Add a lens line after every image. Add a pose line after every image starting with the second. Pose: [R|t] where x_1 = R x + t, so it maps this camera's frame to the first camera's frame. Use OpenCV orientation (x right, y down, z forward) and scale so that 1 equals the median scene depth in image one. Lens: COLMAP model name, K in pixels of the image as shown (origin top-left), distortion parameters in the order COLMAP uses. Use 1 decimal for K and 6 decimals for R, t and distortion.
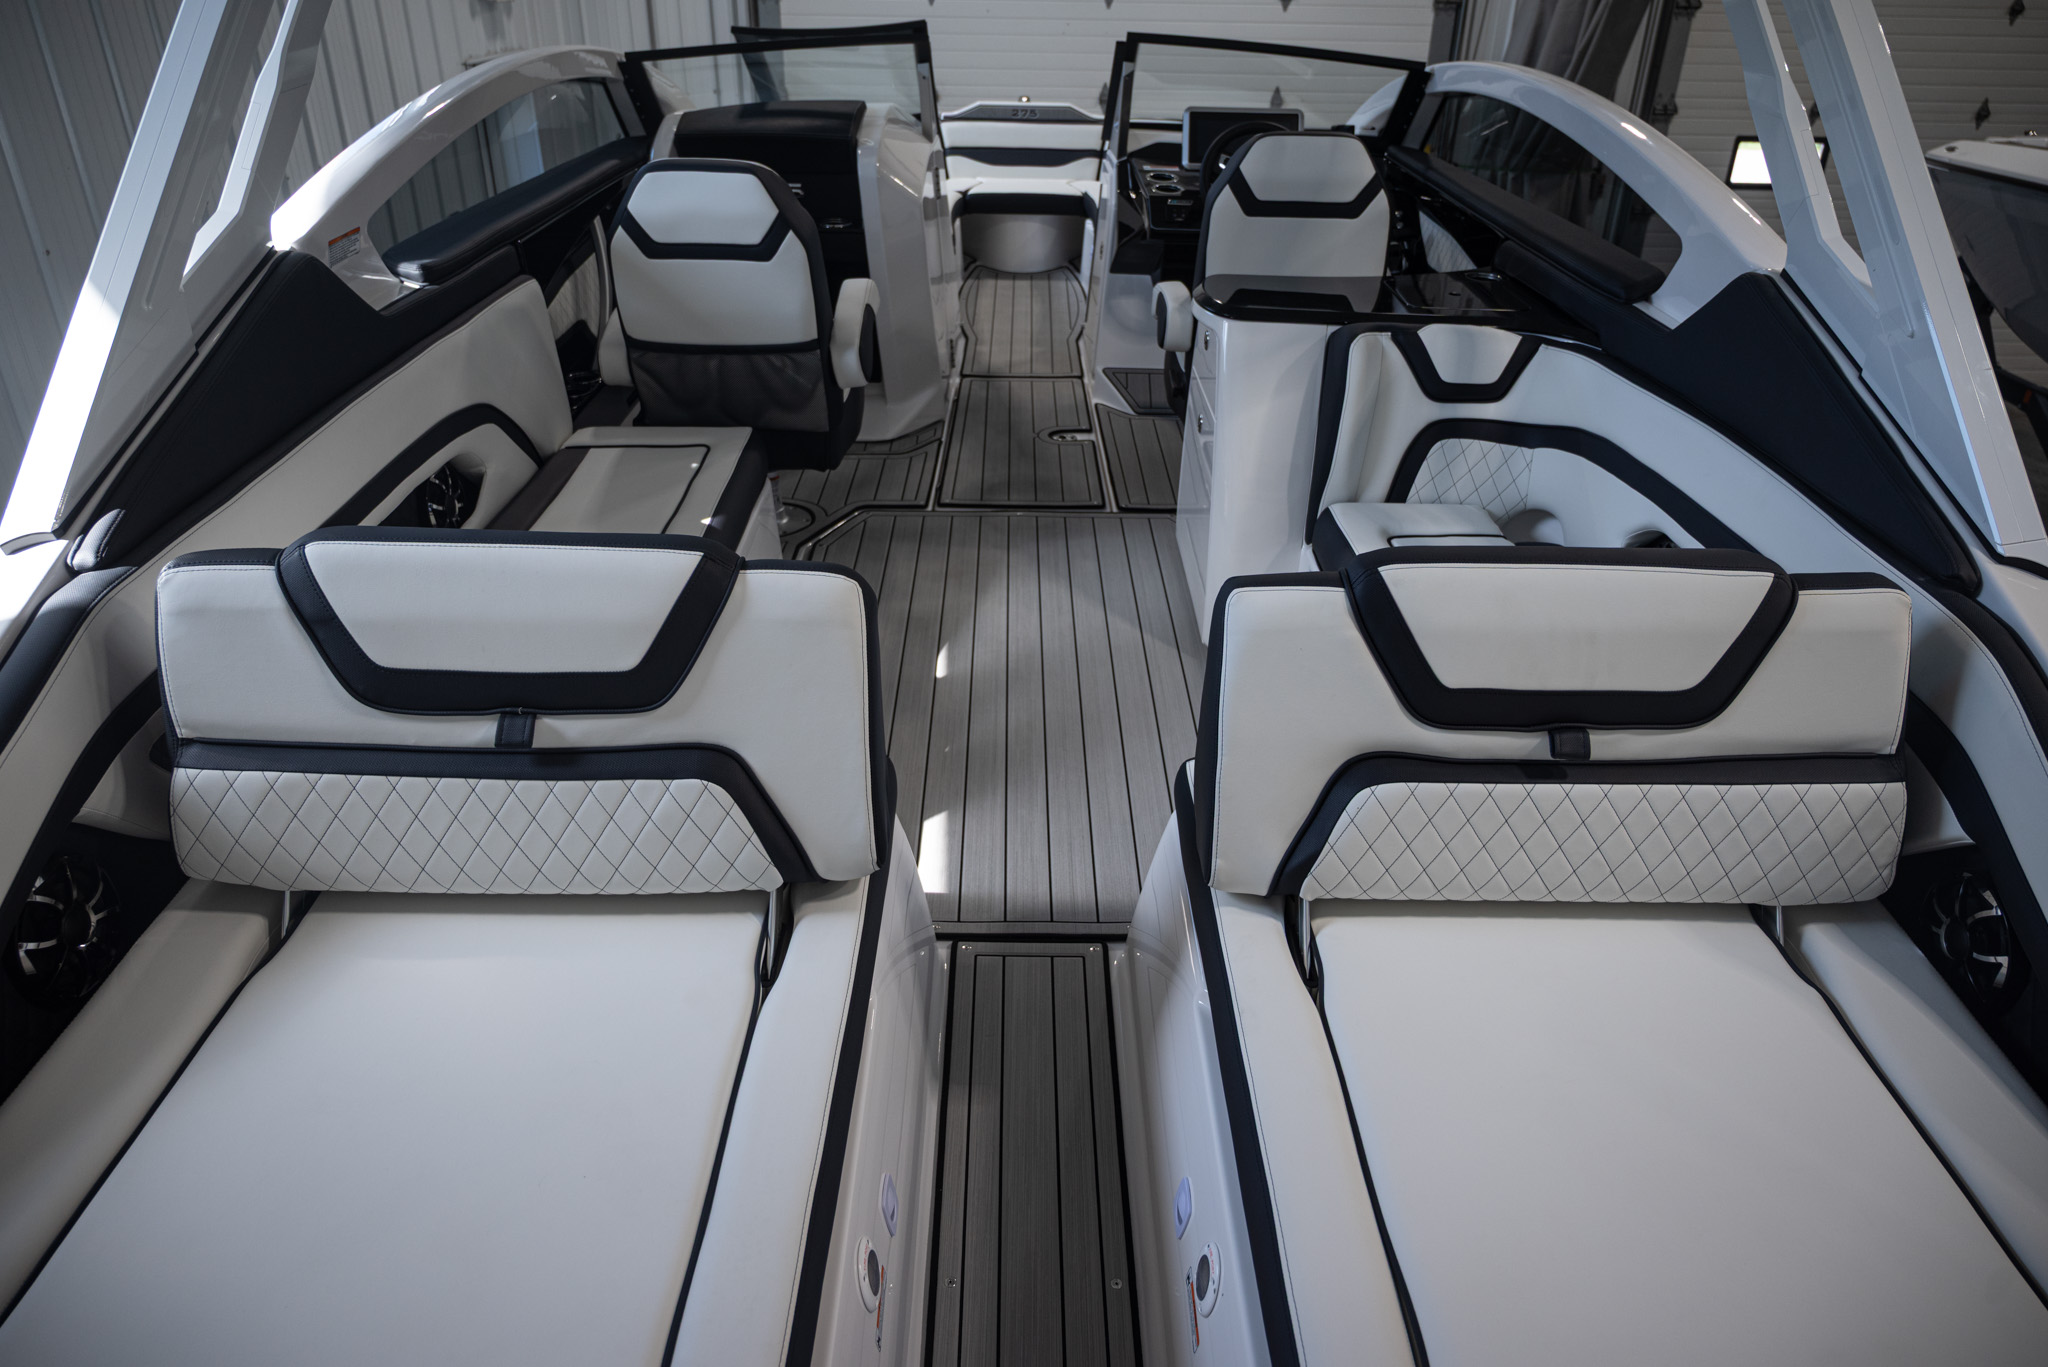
lens RADIAL K [[1416.2, 0, 1024.0], [0, 1416.2, 683.5], [0, 0, 1]] dist [-0.002330, -0.001196]
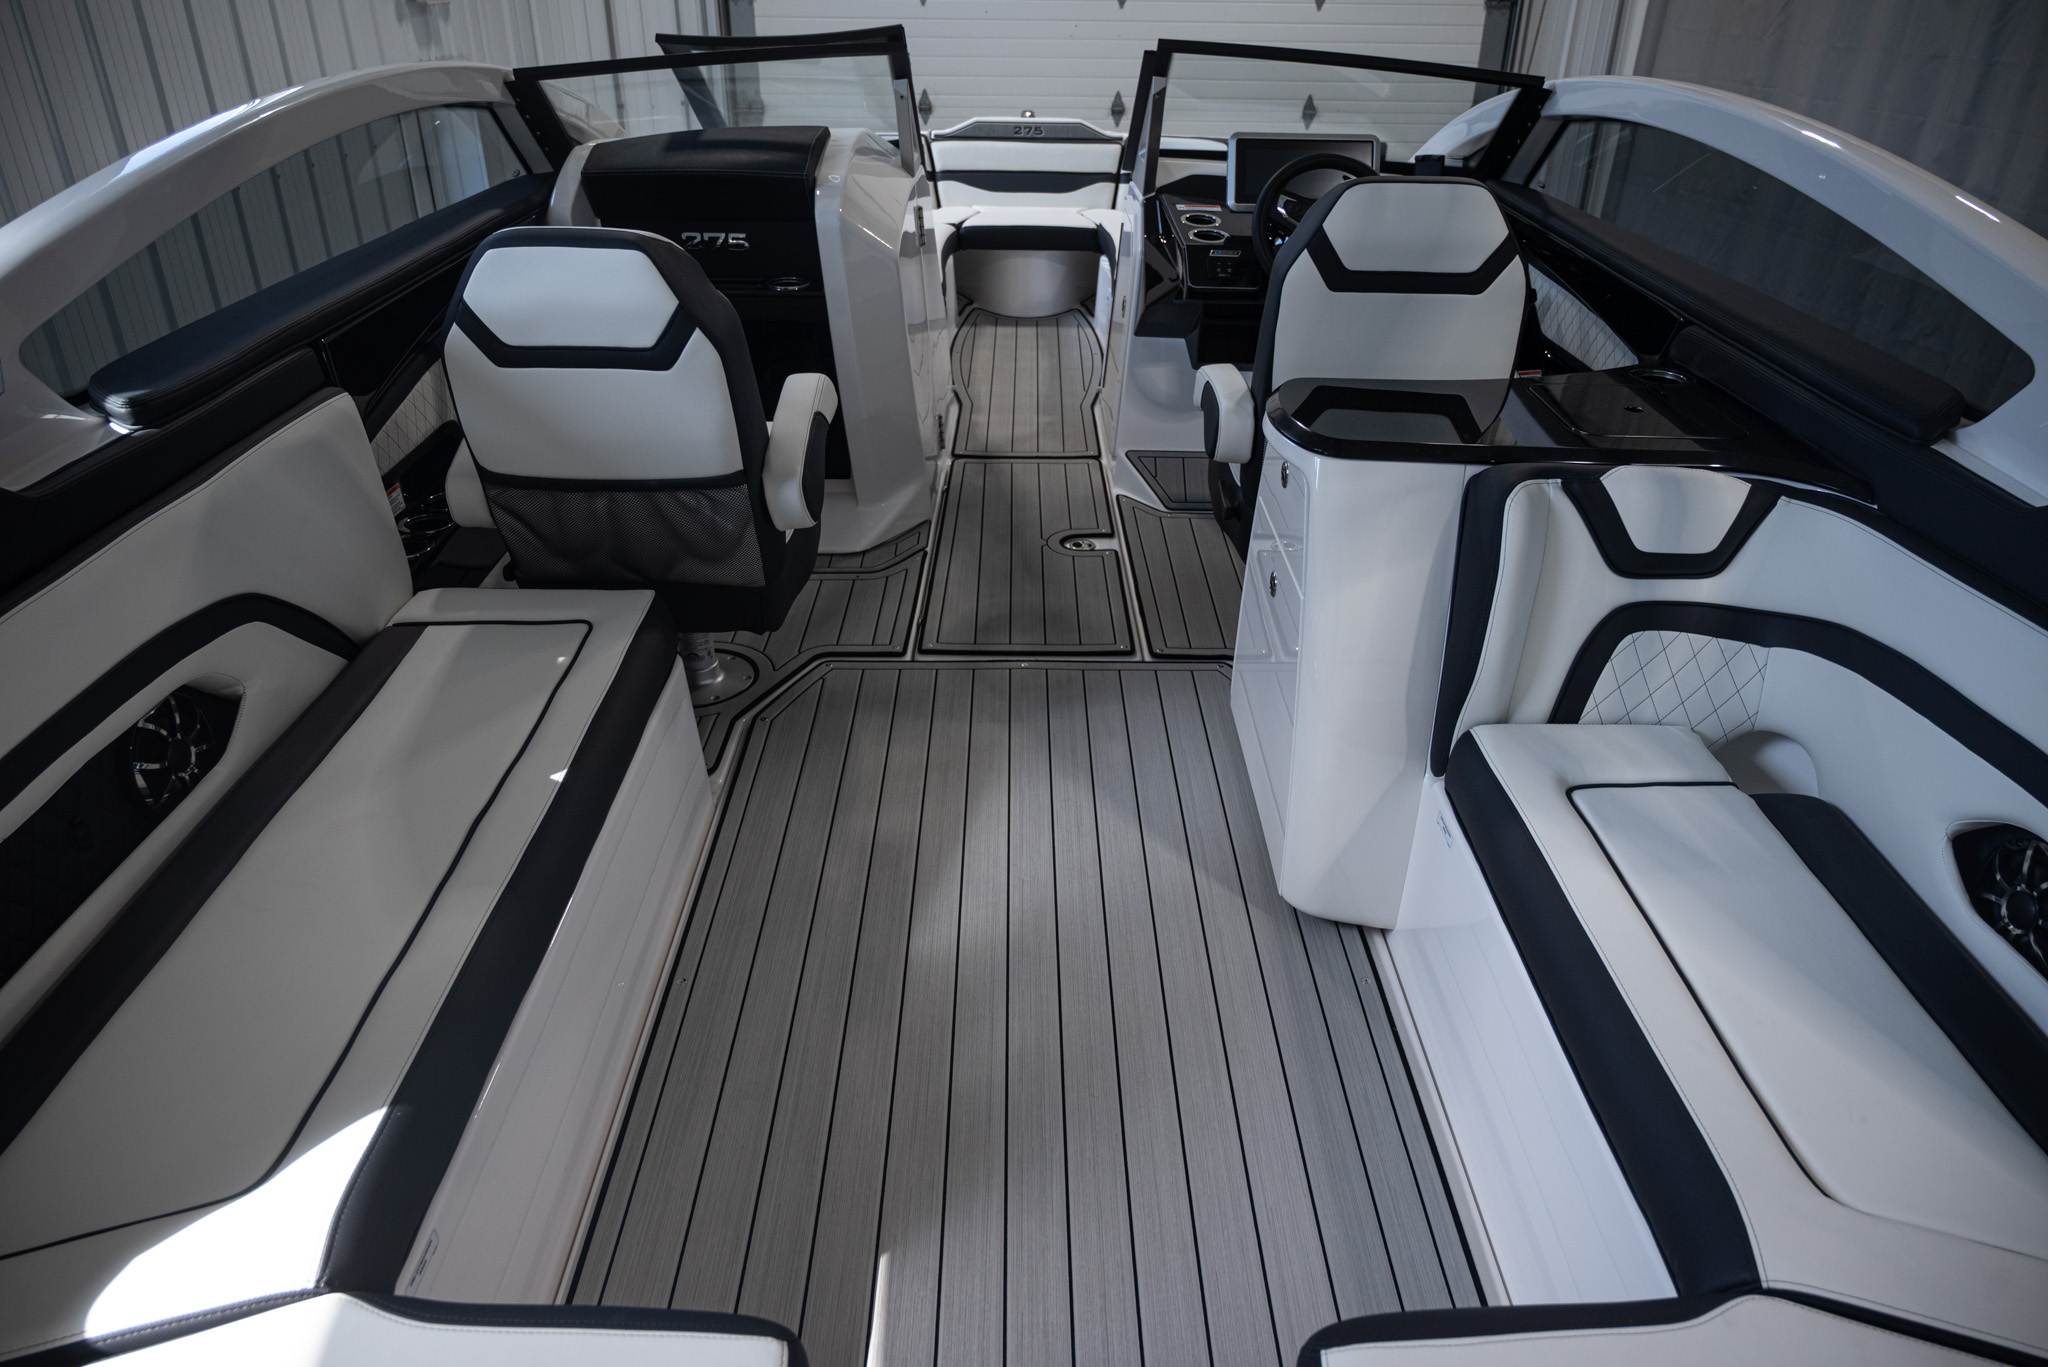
lens RADIAL K [[1398.1, 0, 1024.0], [0, 1398.1, 683.5], [0, 0, 1]] dist [-0.005471, 0.002450]
pose [[0.999990, -0.002814, -0.003430, -0.000591], [0.002833, 0.999981, 0.005508, -0.112149], [0.003415, -0.005518, 0.999979, 0.233179]]
